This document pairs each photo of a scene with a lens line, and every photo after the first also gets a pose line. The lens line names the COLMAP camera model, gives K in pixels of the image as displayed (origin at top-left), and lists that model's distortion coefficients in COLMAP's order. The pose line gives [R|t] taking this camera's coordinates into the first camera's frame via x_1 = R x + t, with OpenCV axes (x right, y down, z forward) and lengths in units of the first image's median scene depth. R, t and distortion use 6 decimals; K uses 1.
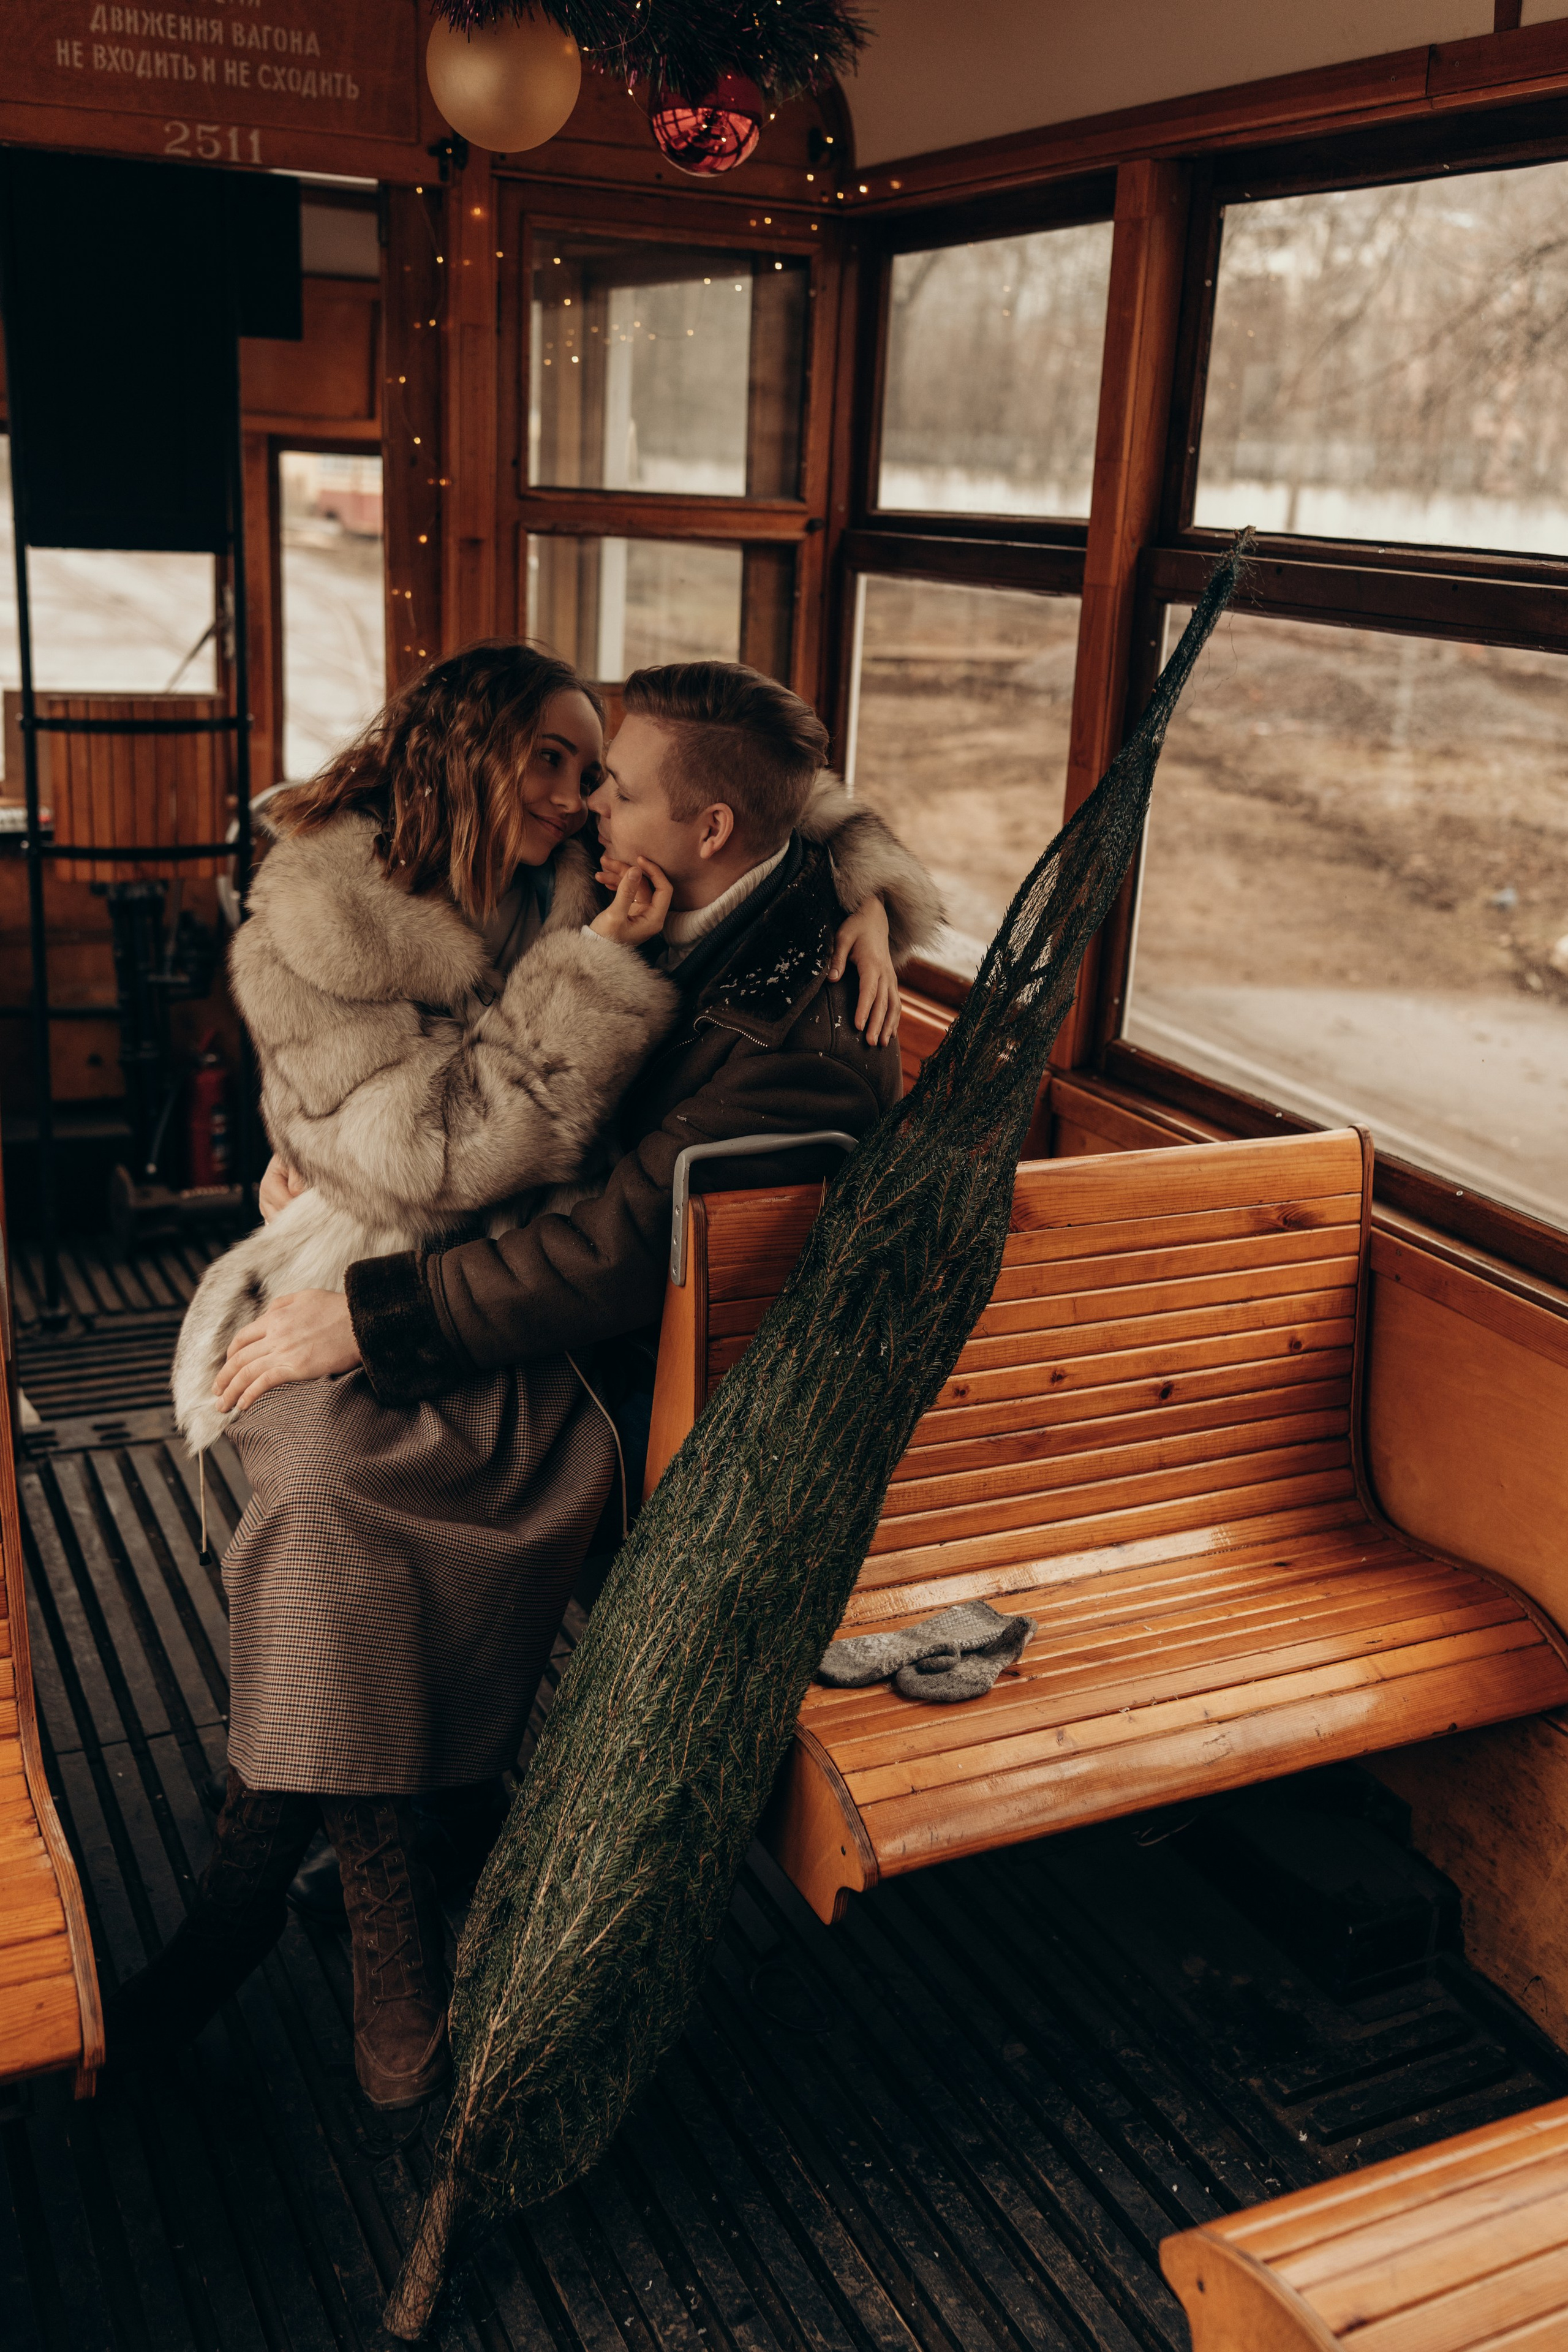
lens RADIAL K [[2190.9, 0, 782.7], [0, 2190.9, 1165.7], [0, 0, 1]] dist [0.006776, 0.000000]
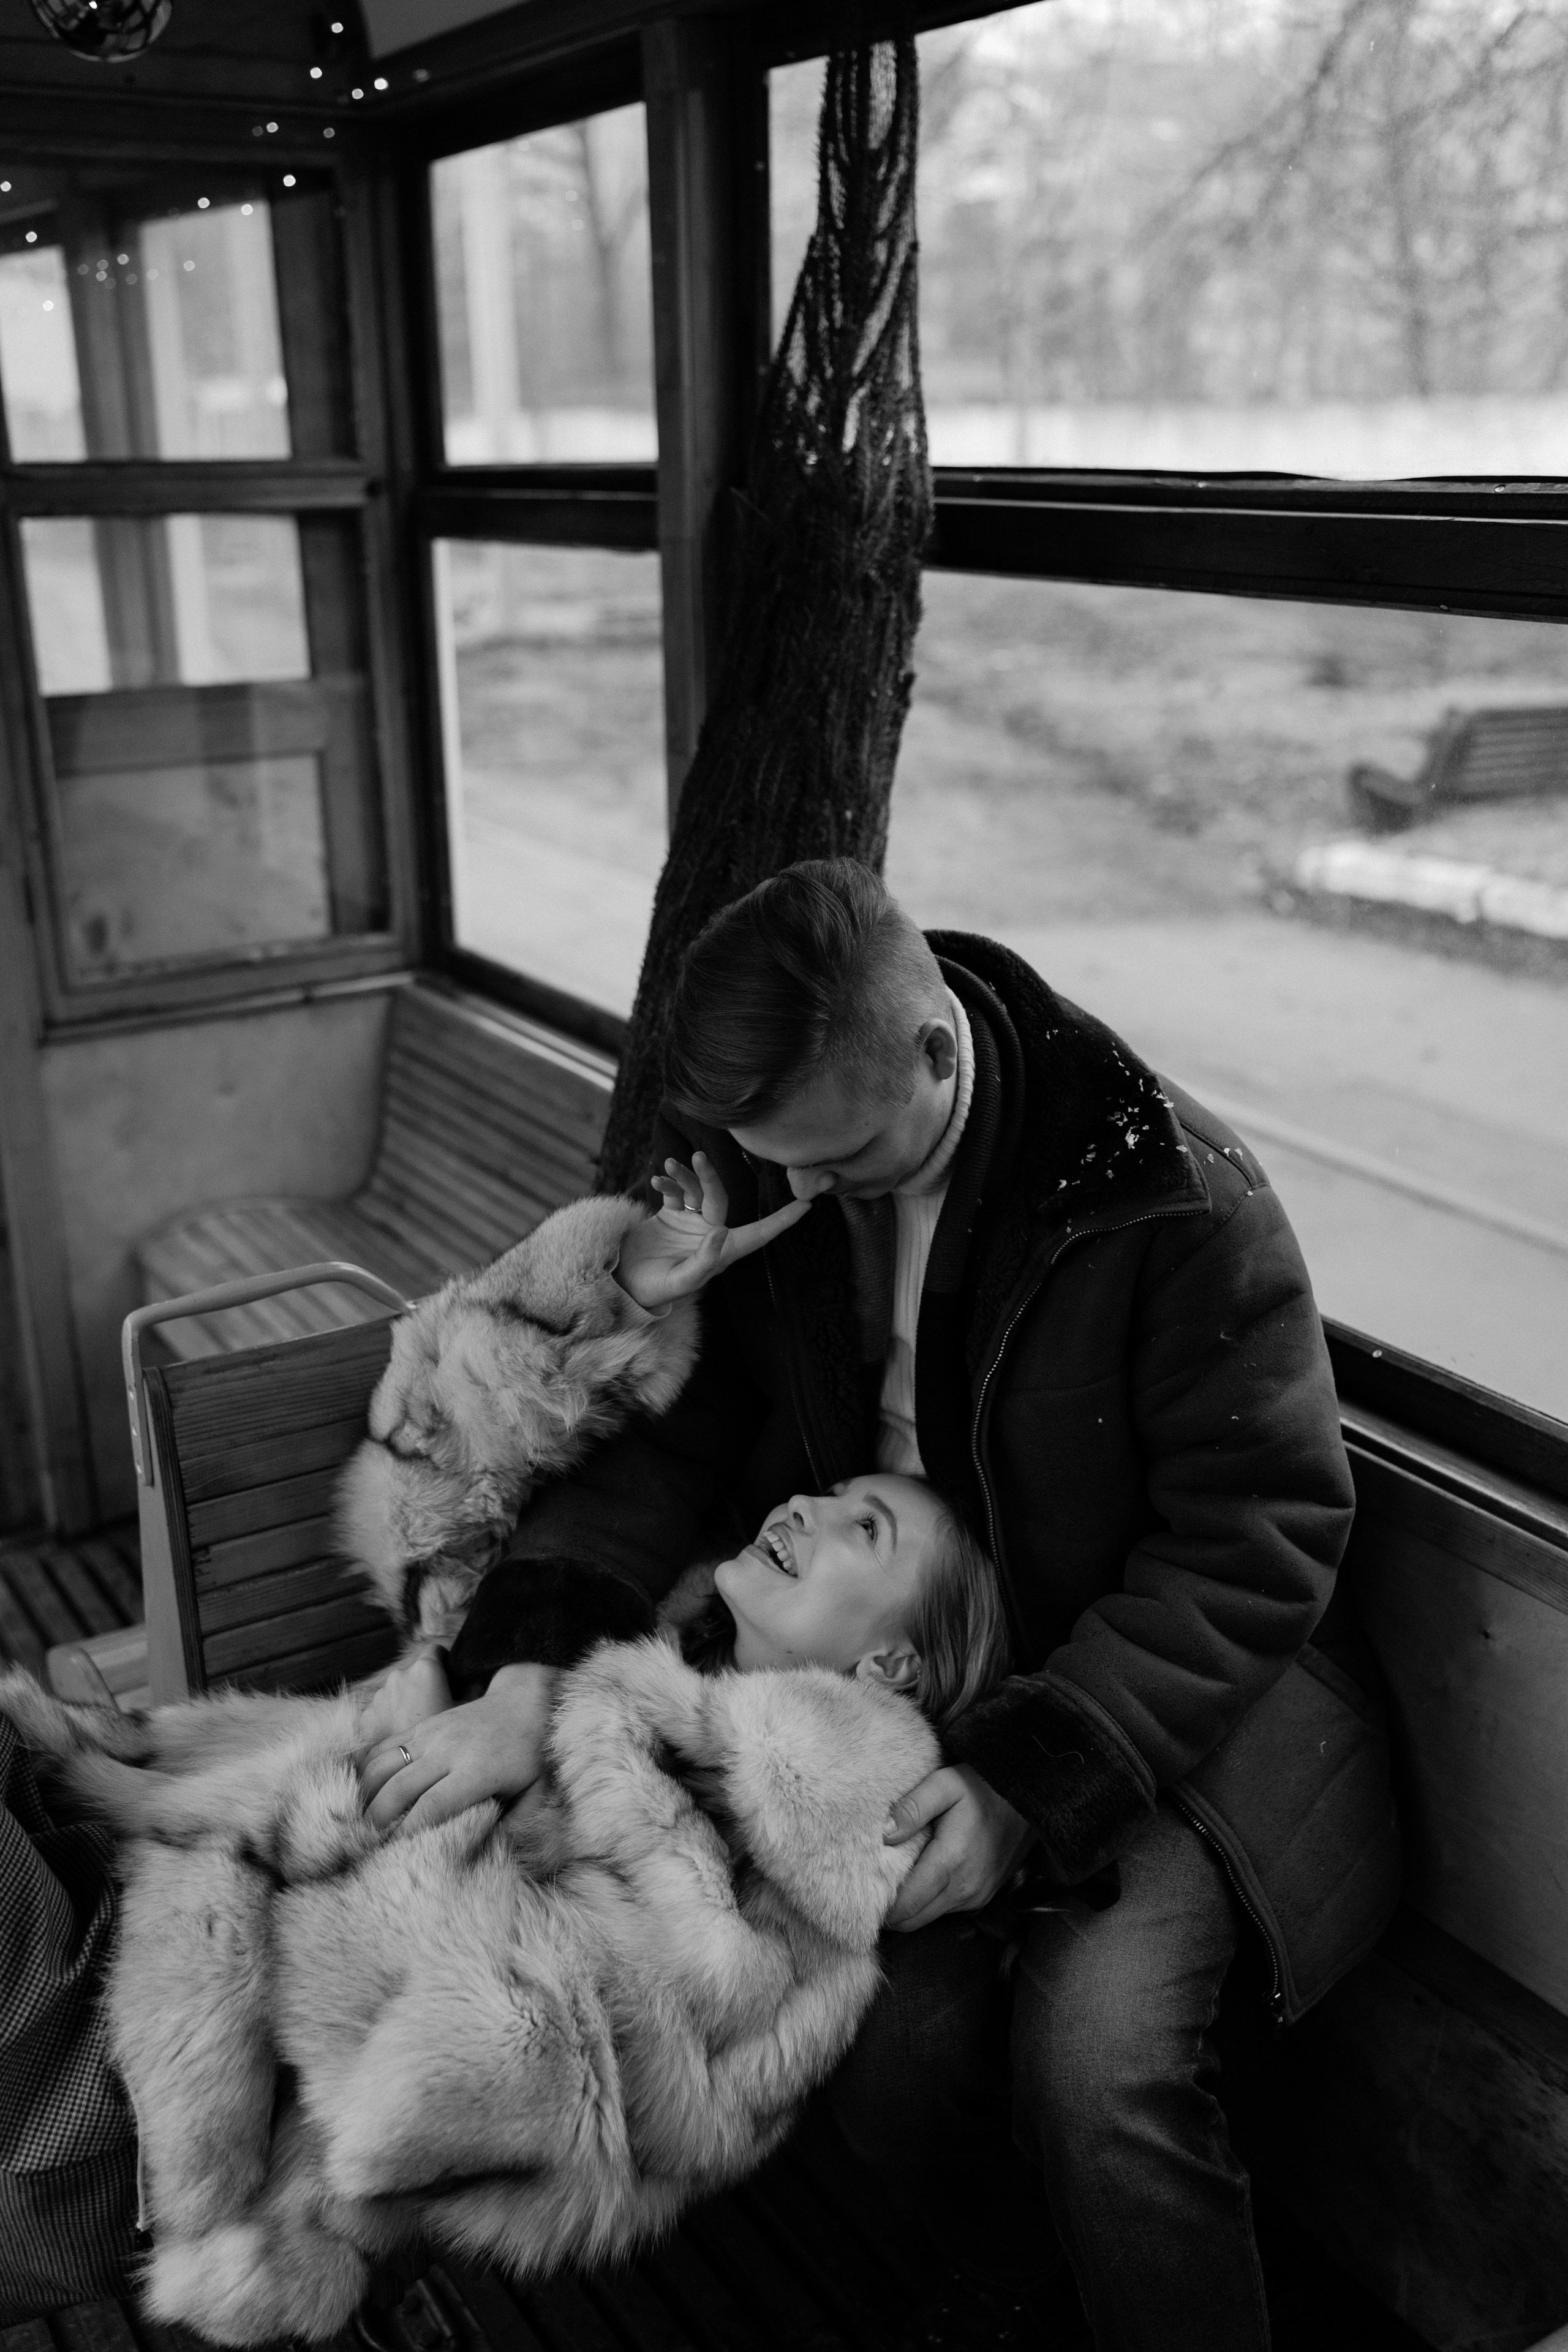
lens RADIAL K [[2190.9, 0, 794.2], [0, 2190.9, 1190.0], [0, 0, 1]] dist [0.006776, 0.000000]
pose [[0.991187, -0.095351, 0.091956, 0.083176], [0.092383, 0.995072, 0.036024, -0.039641], [-0.094938, -0.027212, 0.995111, 0.142498]]
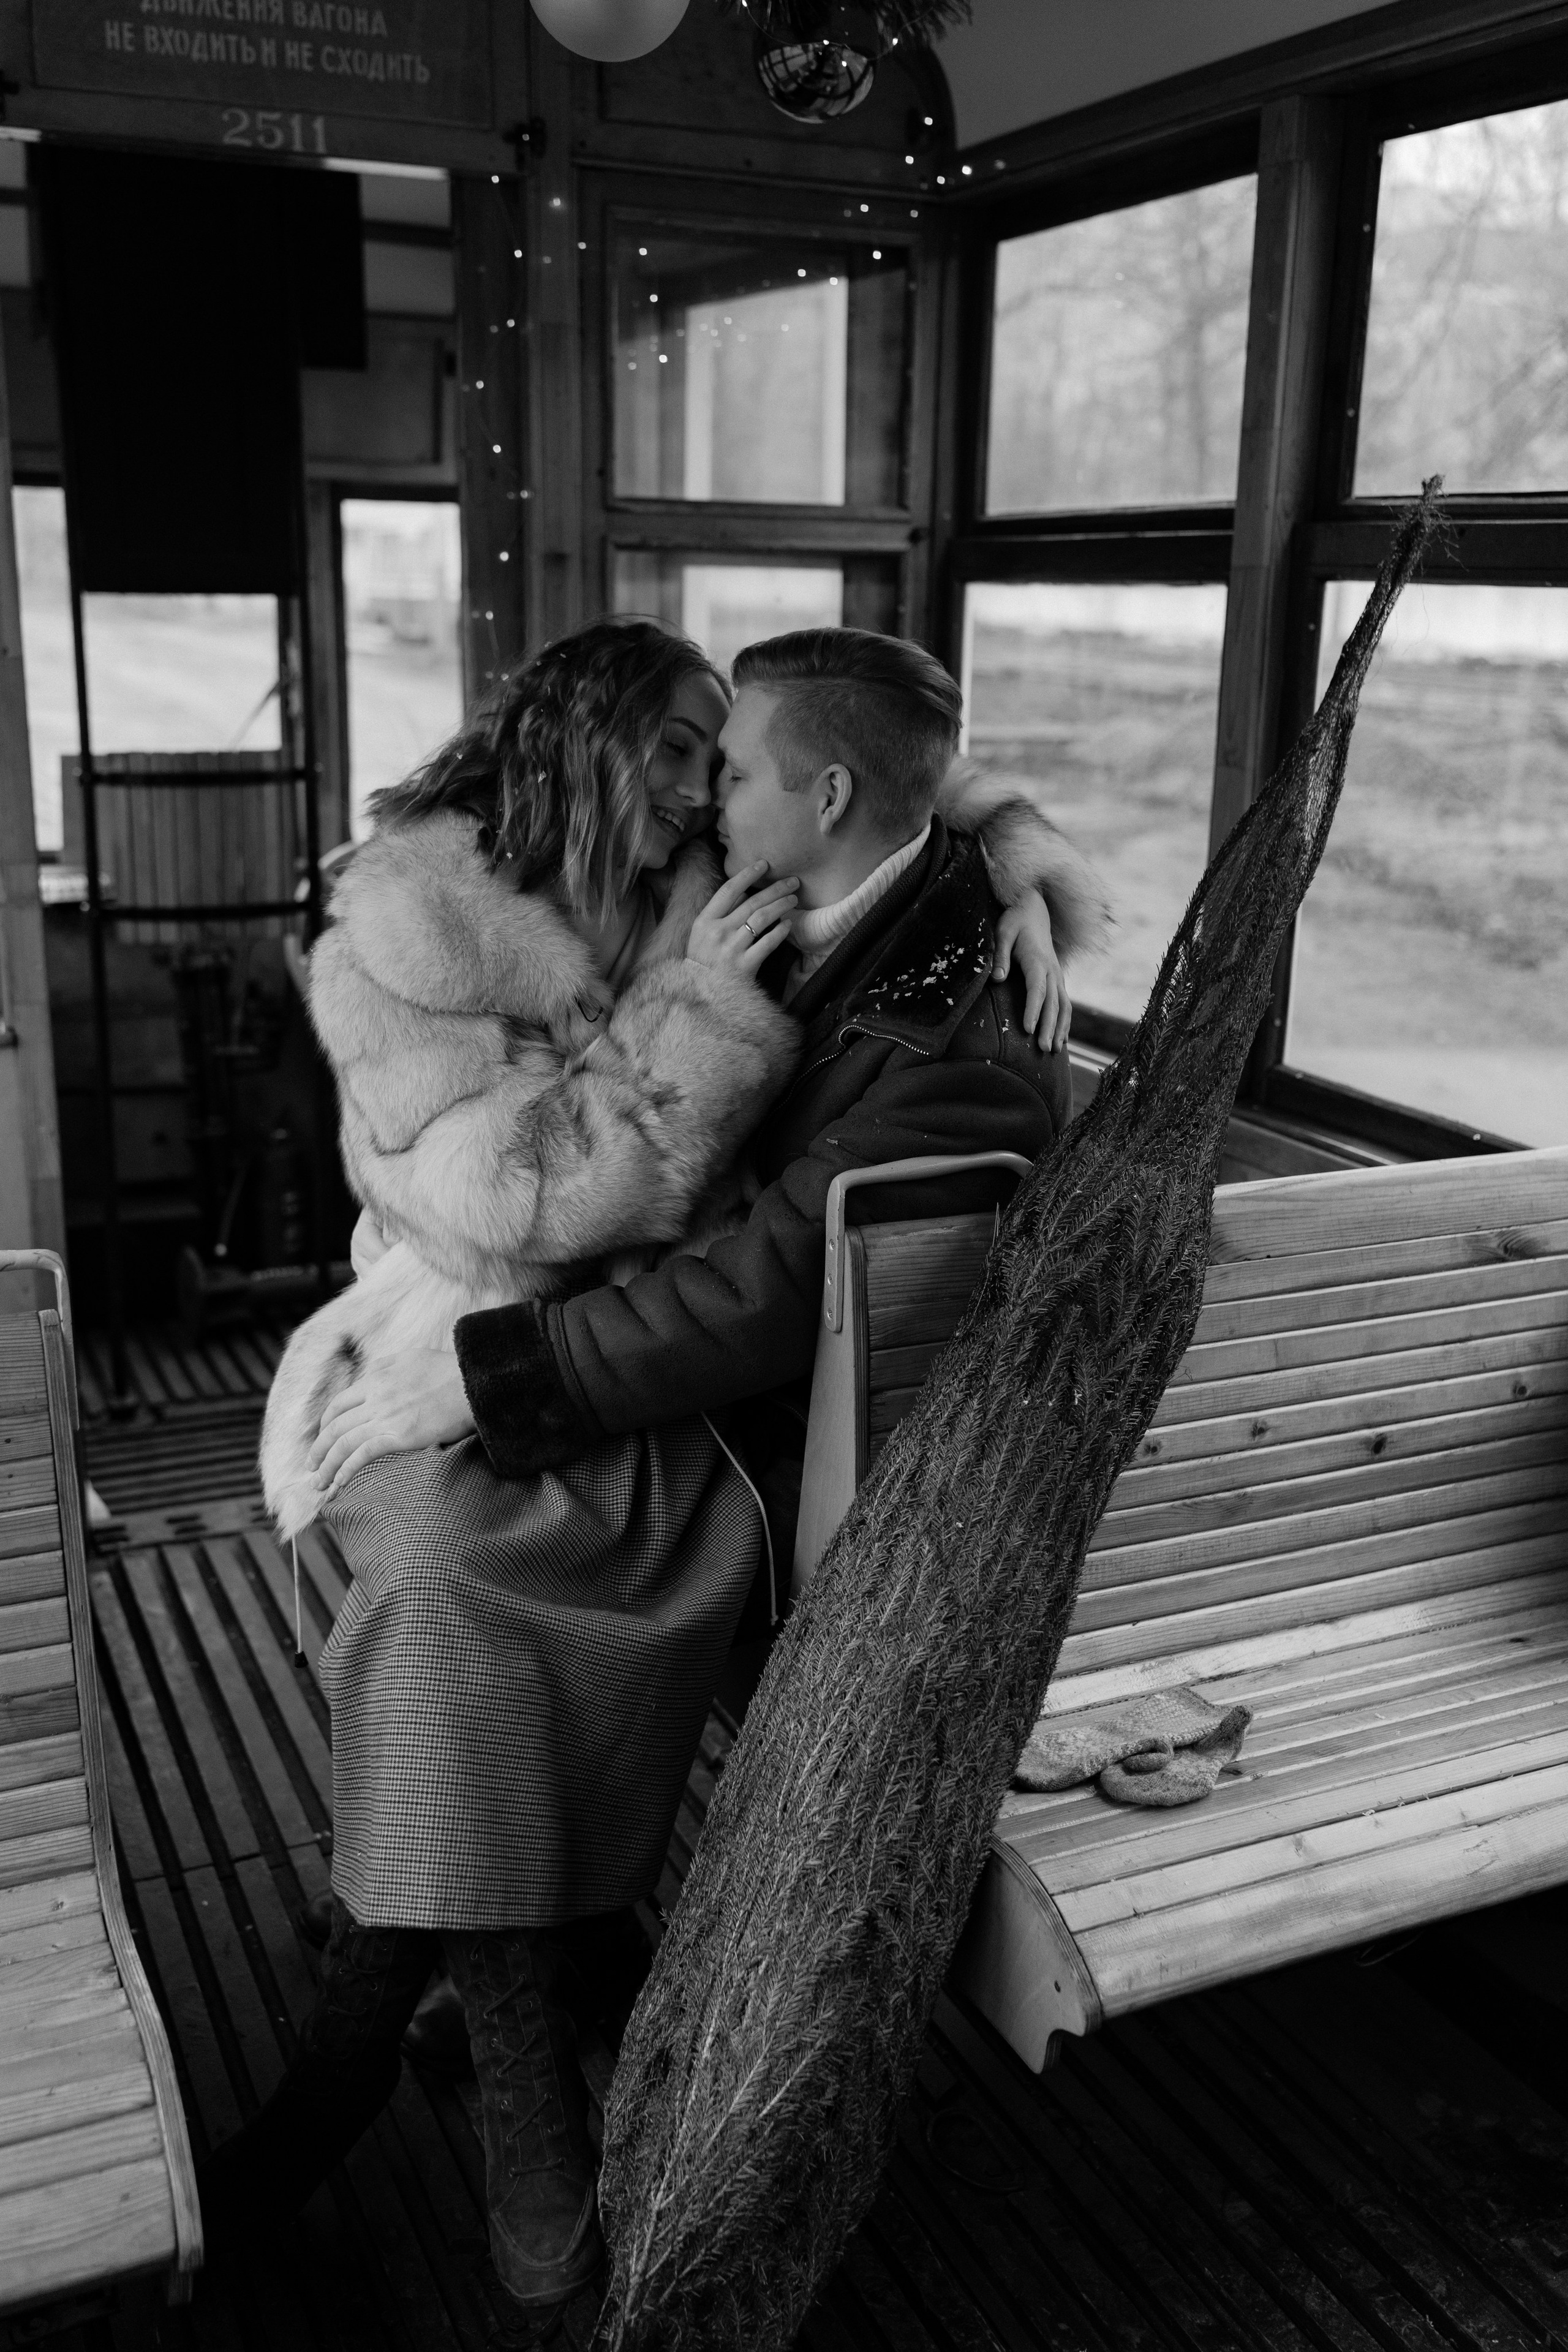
lens RADIAL K [[2190.9, 0, 790.6], [0, 2190.9, 1188.8], [0, 0, 1]] dist [0.006776, 0.000000]
pose [[0.999450, -0.025018, -0.021788, -0.031006], [0.024311, 0.999188, -0.032126, 0.017551], [0.022574, 0.031578, 0.999246, 0.085952]]
